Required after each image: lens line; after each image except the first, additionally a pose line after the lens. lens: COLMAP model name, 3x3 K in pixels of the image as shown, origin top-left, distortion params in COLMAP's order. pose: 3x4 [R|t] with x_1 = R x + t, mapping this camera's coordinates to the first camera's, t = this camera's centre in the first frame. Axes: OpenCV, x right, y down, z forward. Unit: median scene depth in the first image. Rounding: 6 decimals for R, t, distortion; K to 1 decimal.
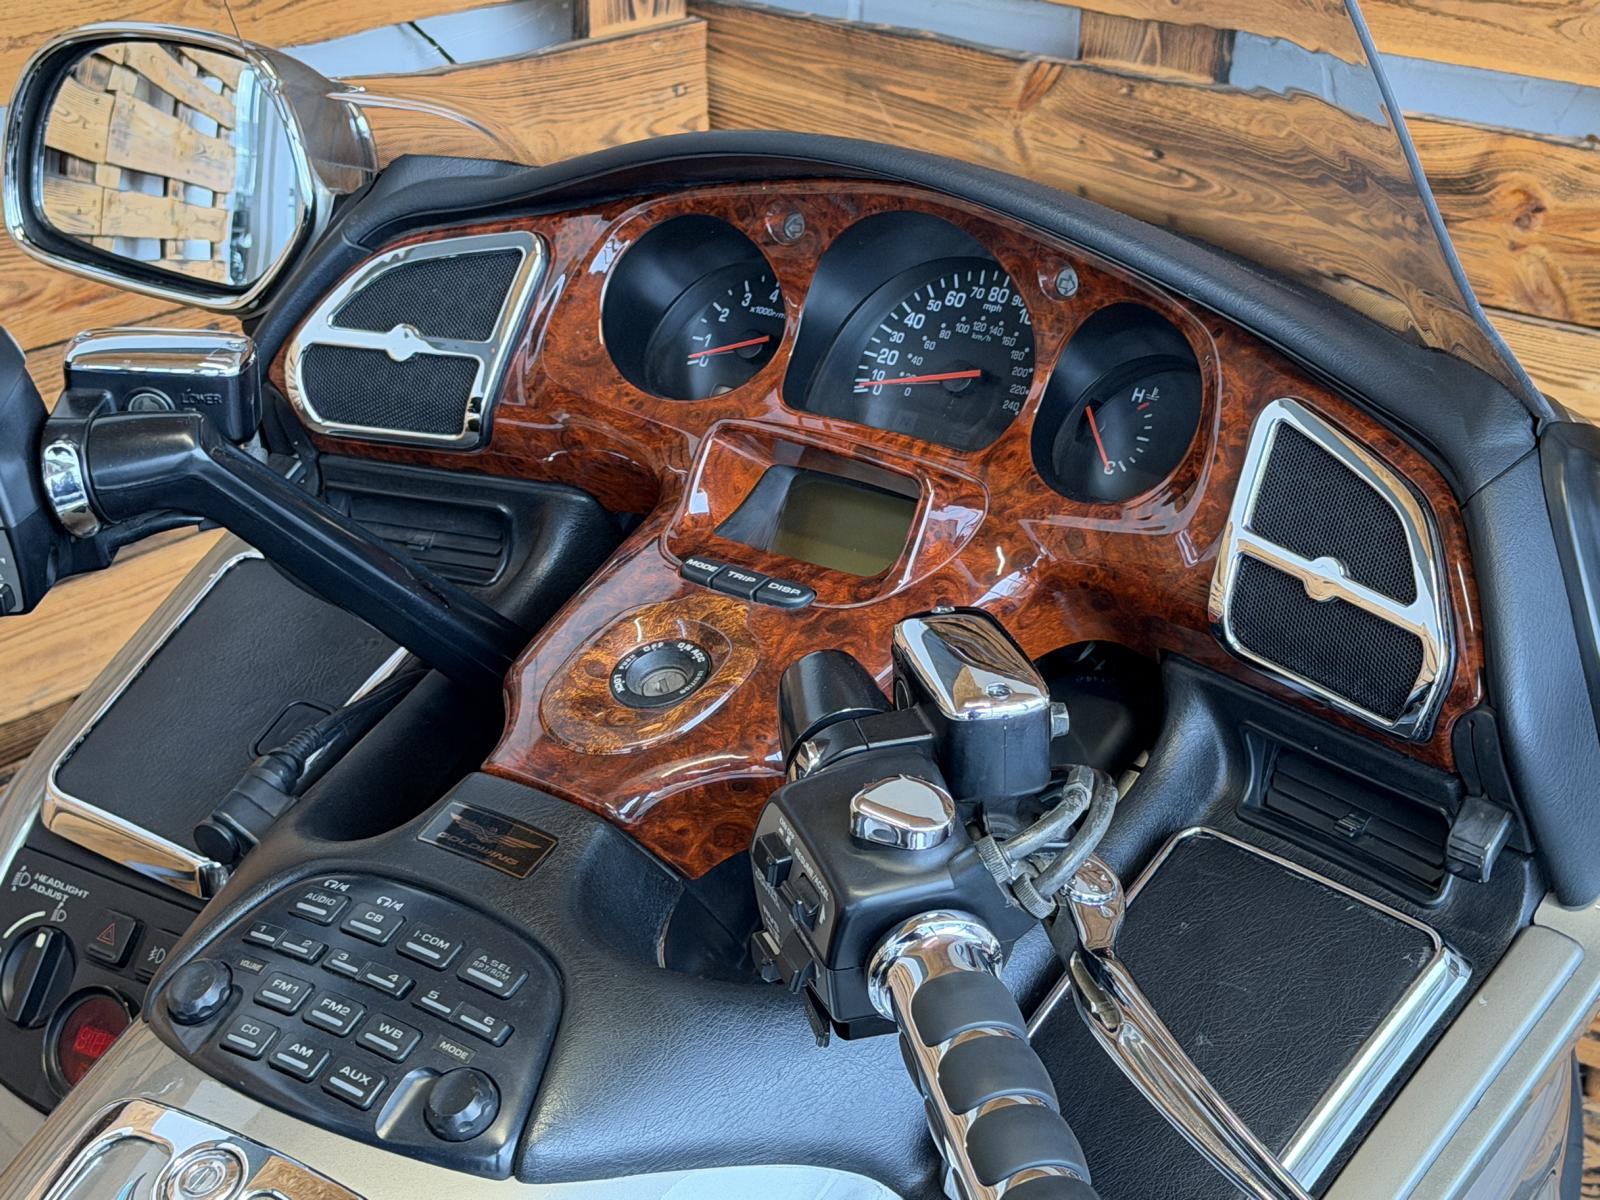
lens RADIAL K [[3181.1, 0, 786.3], [0, 3181.1, 599.7], [0, 0, 1]] dist [0.527636, 0.000000]
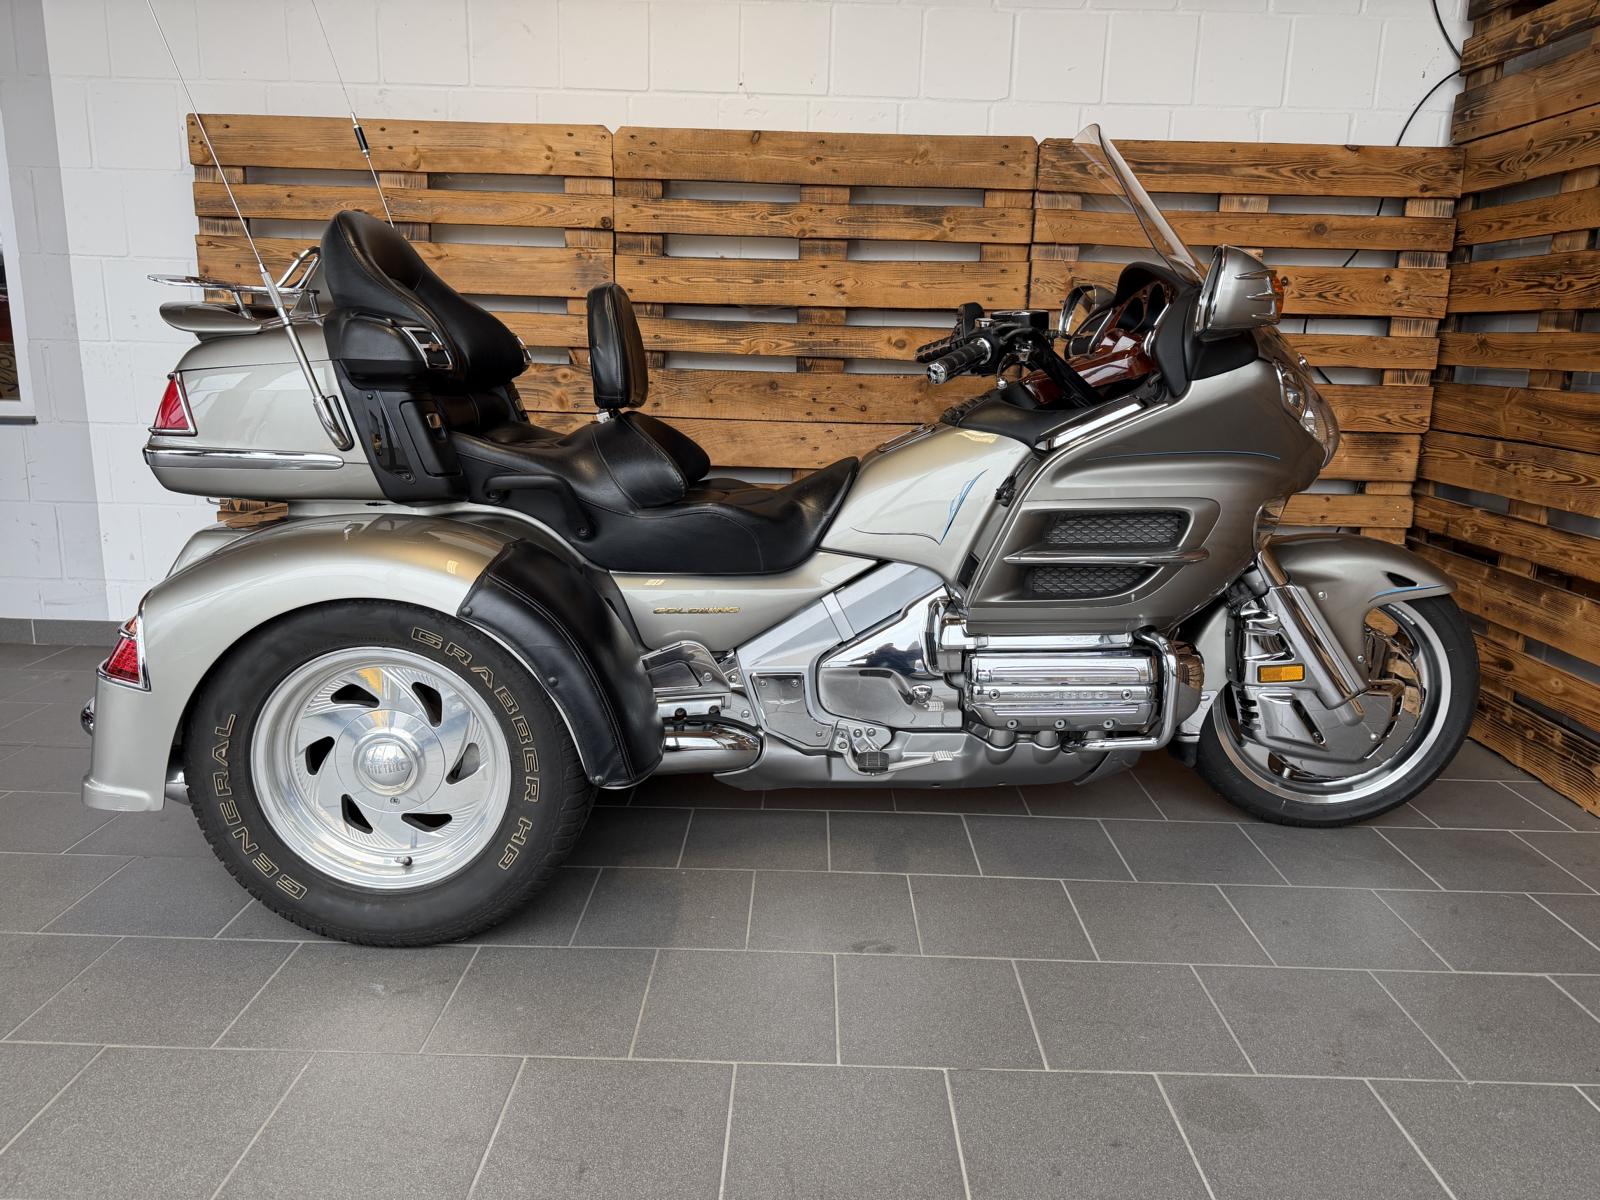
lens RADIAL K [[1127.1, 0, 812.5], [0, 1127.1, 607.9], [0, 0, 1]] dist [0.046421, -0.055042]
pose [[0.598697, 0.166517, -0.783476, 0.565740], [-0.297097, 0.954542, -0.024153, 0.256226], [0.743838, 0.247229, 0.620953, -0.100513]]
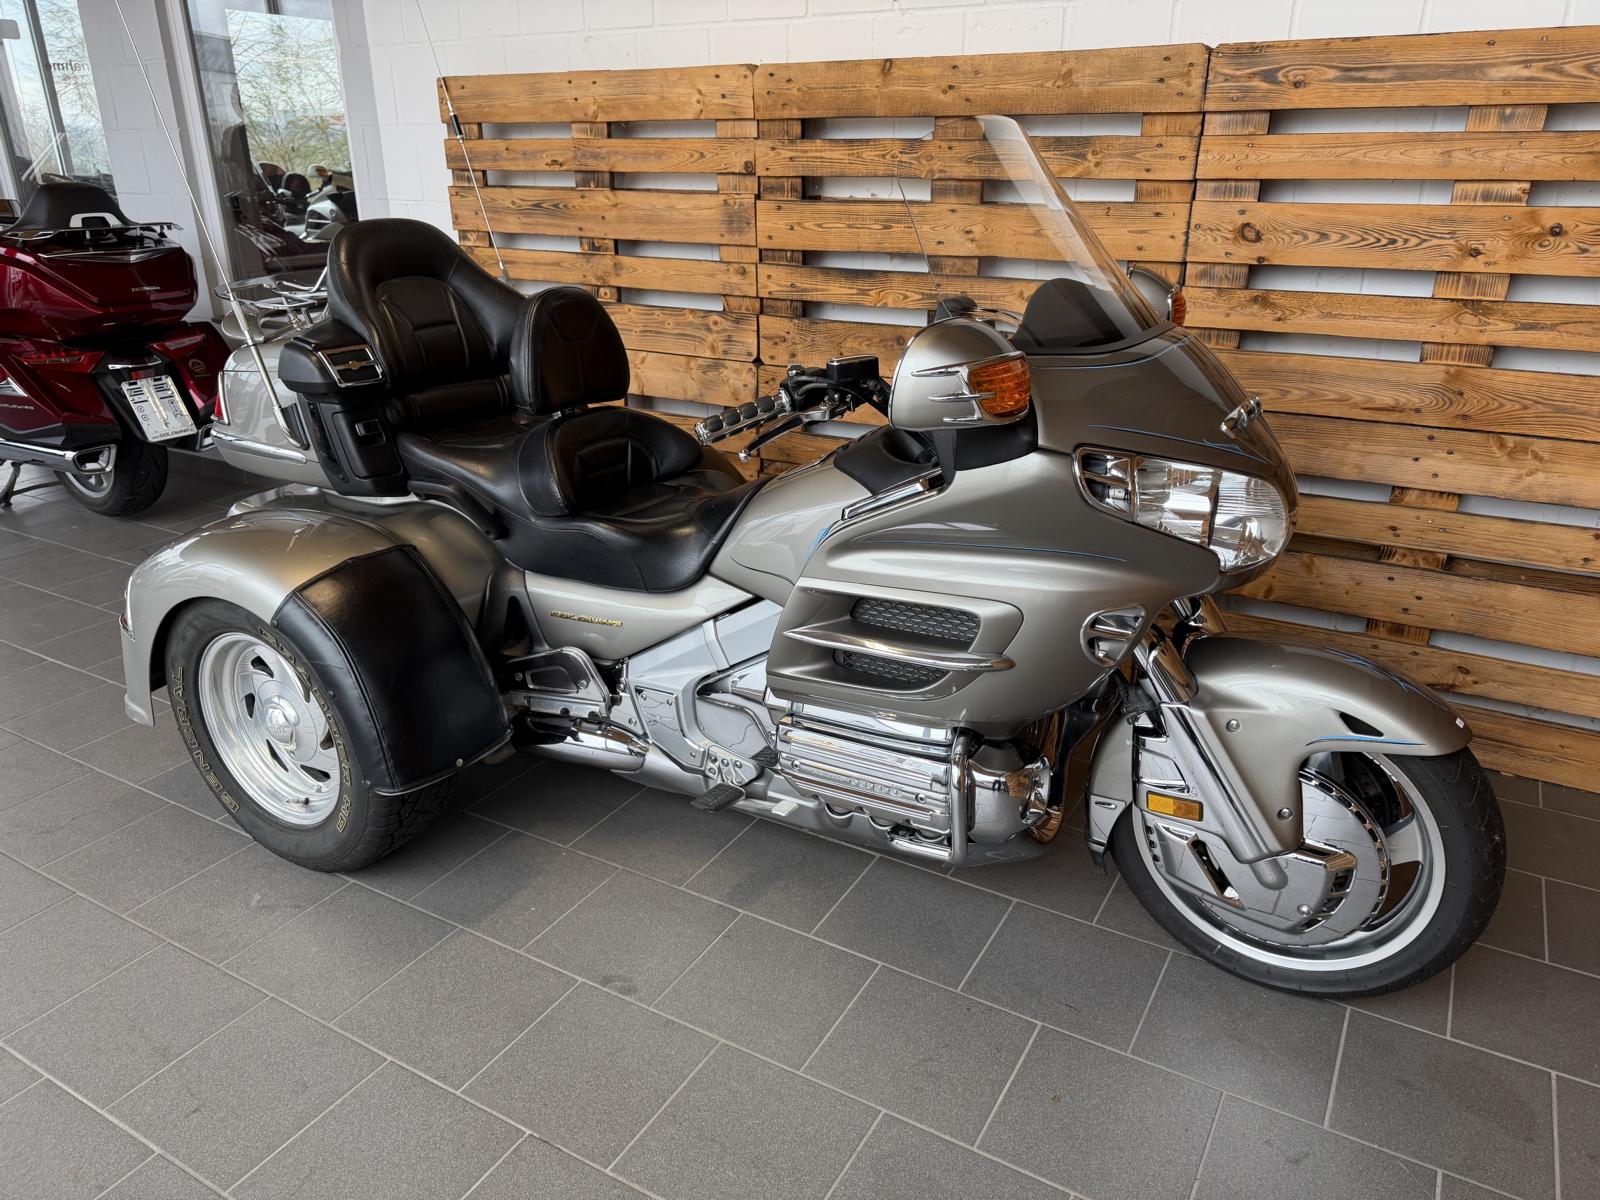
lens RADIAL K [[1127.1, 0, 803.9], [0, 1127.1, 612.5], [0, 0, 1]] dist [0.046421, -0.055042]
pose [[0.125824, 0.346548, -0.929555, 0.685209], [-0.351419, 0.891813, 0.284909, -0.037295], [0.927725, 0.290815, 0.233995, 0.289860]]
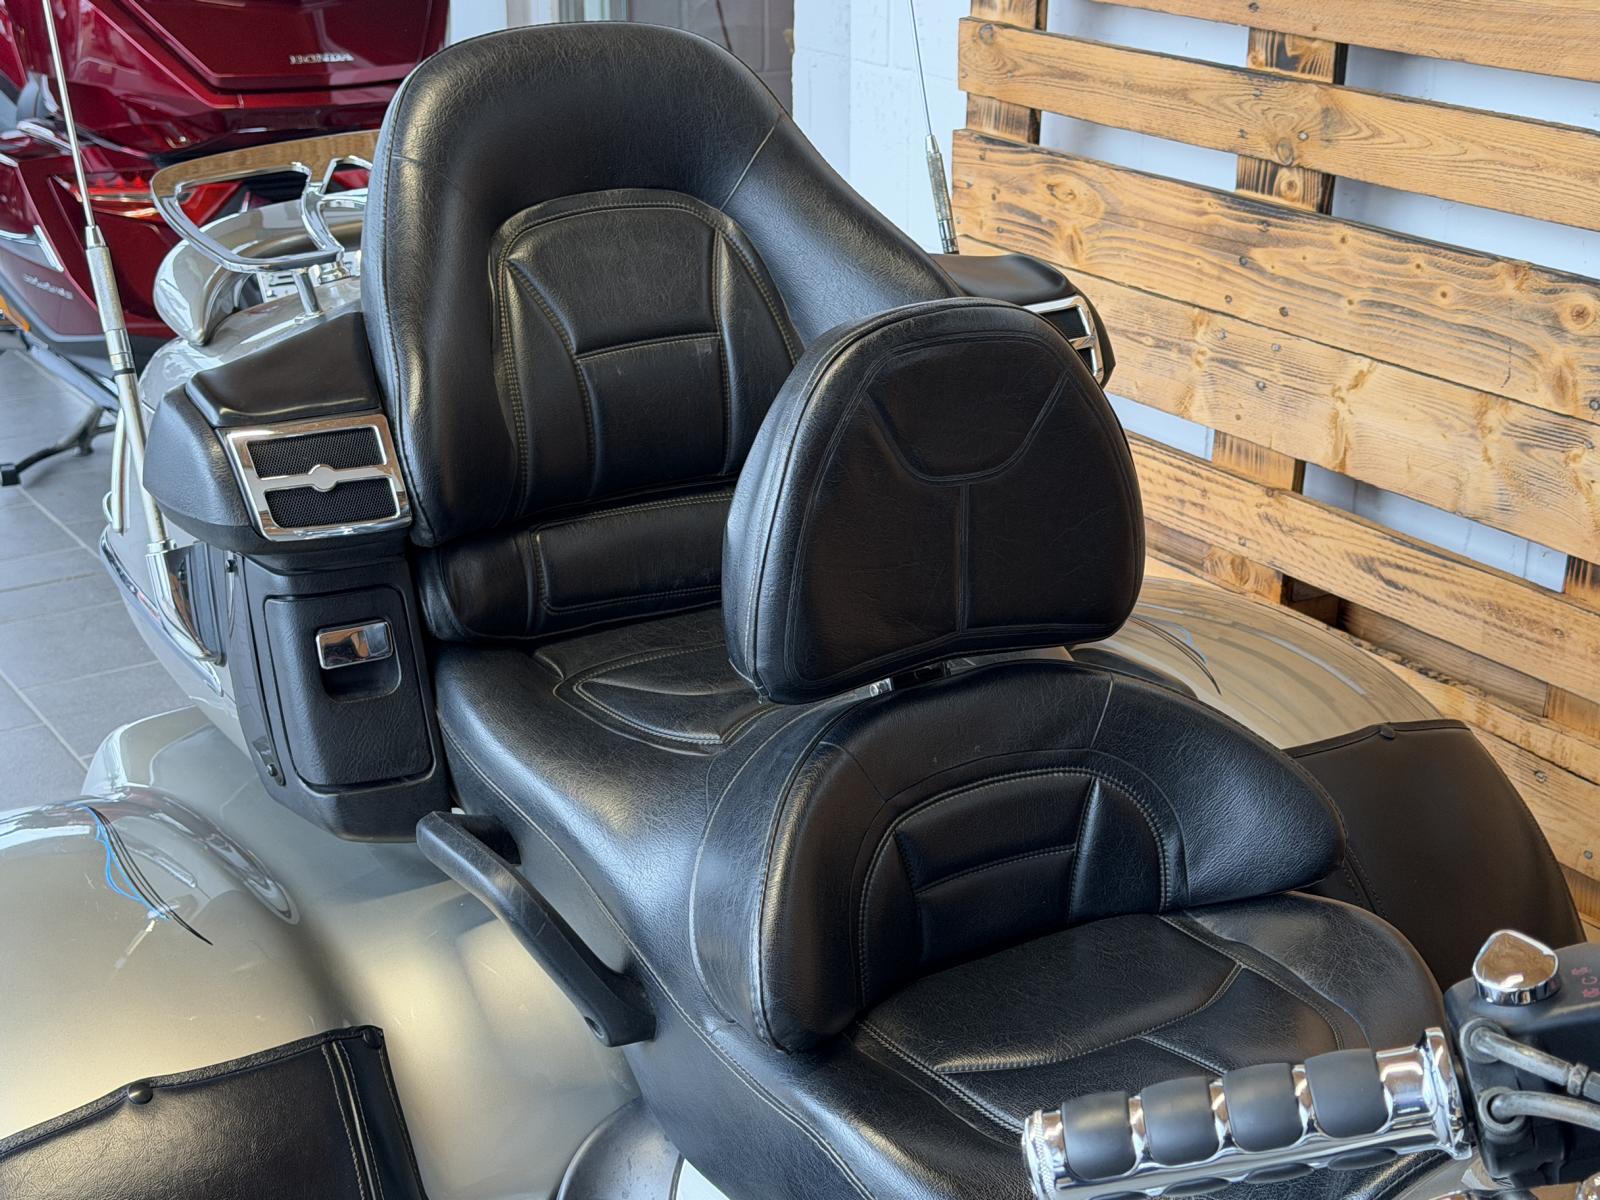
lens RADIAL K [[2408.4, 0, 802.6], [0, 2408.4, 610.1], [0, 0, 1]] dist [0.141693, 0.000000]
pose [[-0.333165, 0.307944, -0.891163, 0.329375], [-0.354256, 0.835029, 0.420986, -0.118397], [0.873787, 0.455958, -0.169111, 0.350124]]
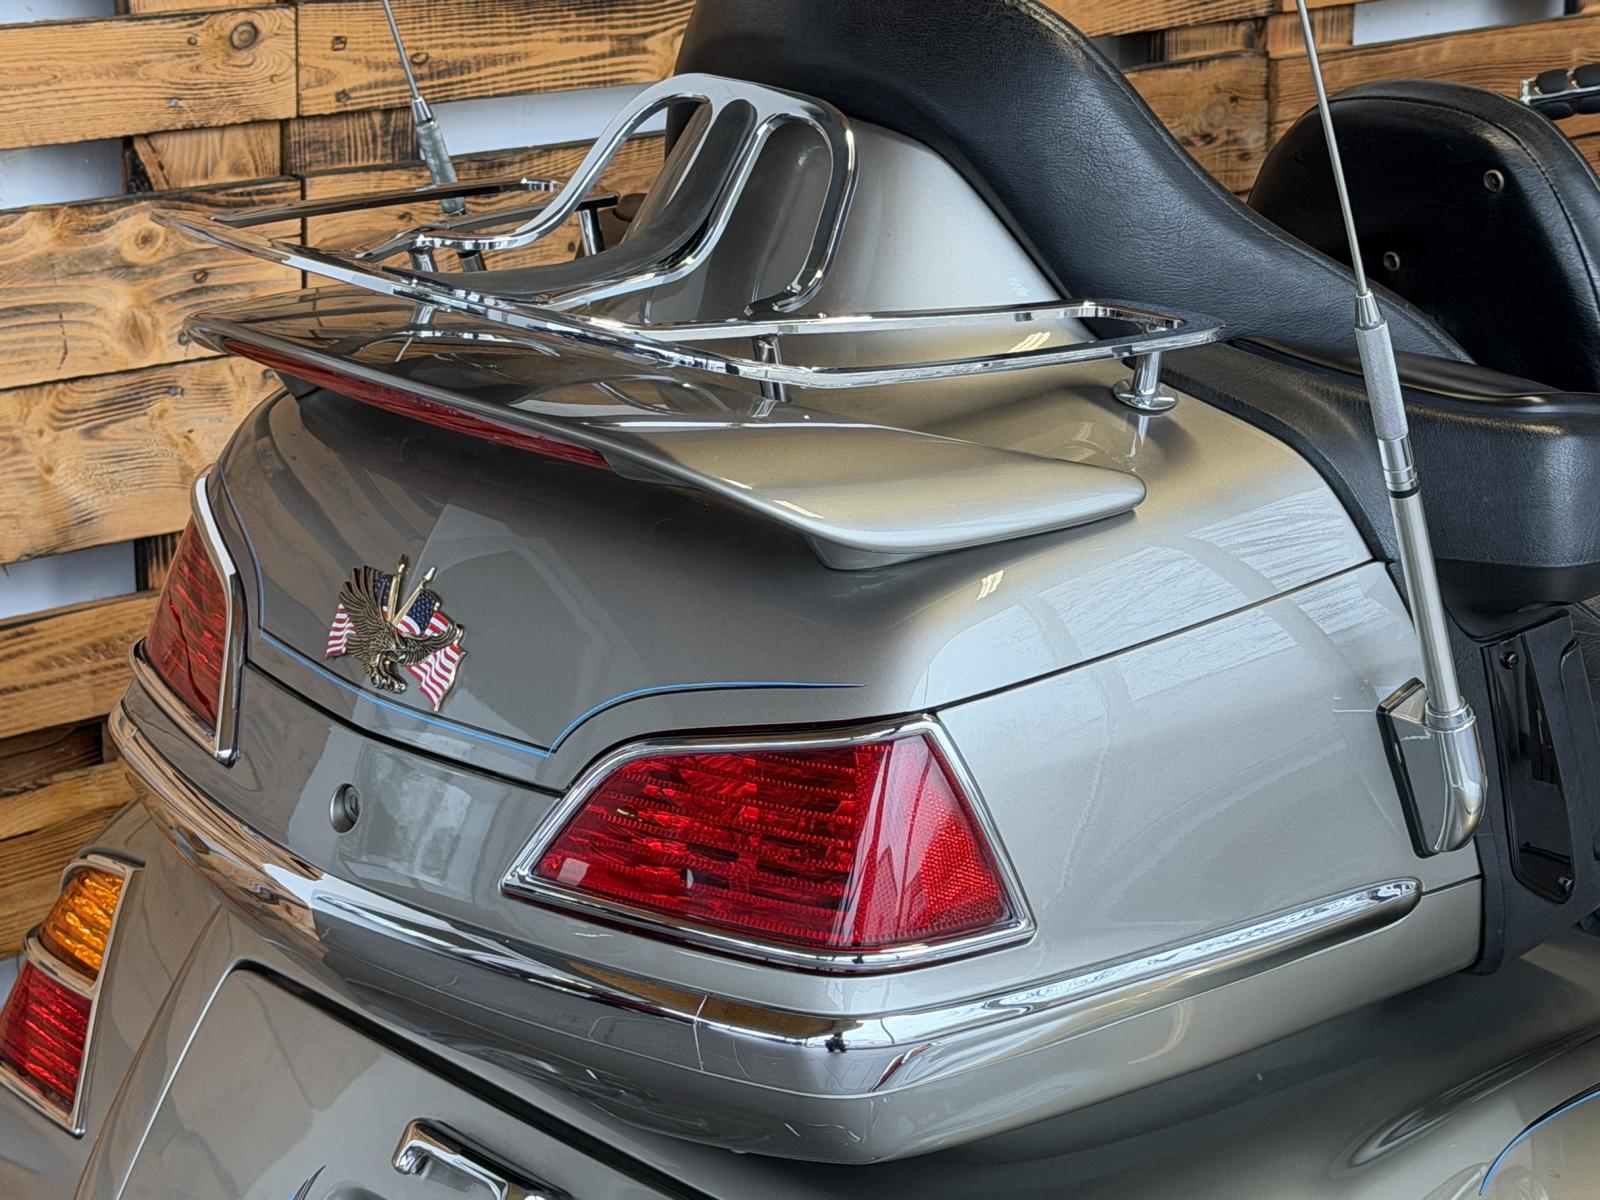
lens RADIAL K [[3528.6, 0, 728.3], [0, 3528.6, 566.6], [0, 0, 1]] dist [0.018086, 0.000000]
pose [[0.975474, 0.035781, -0.217189, -0.198384], [-0.055885, 0.994627, -0.087139, 0.243941], [0.212904, 0.097140, 0.972232, -0.566634]]
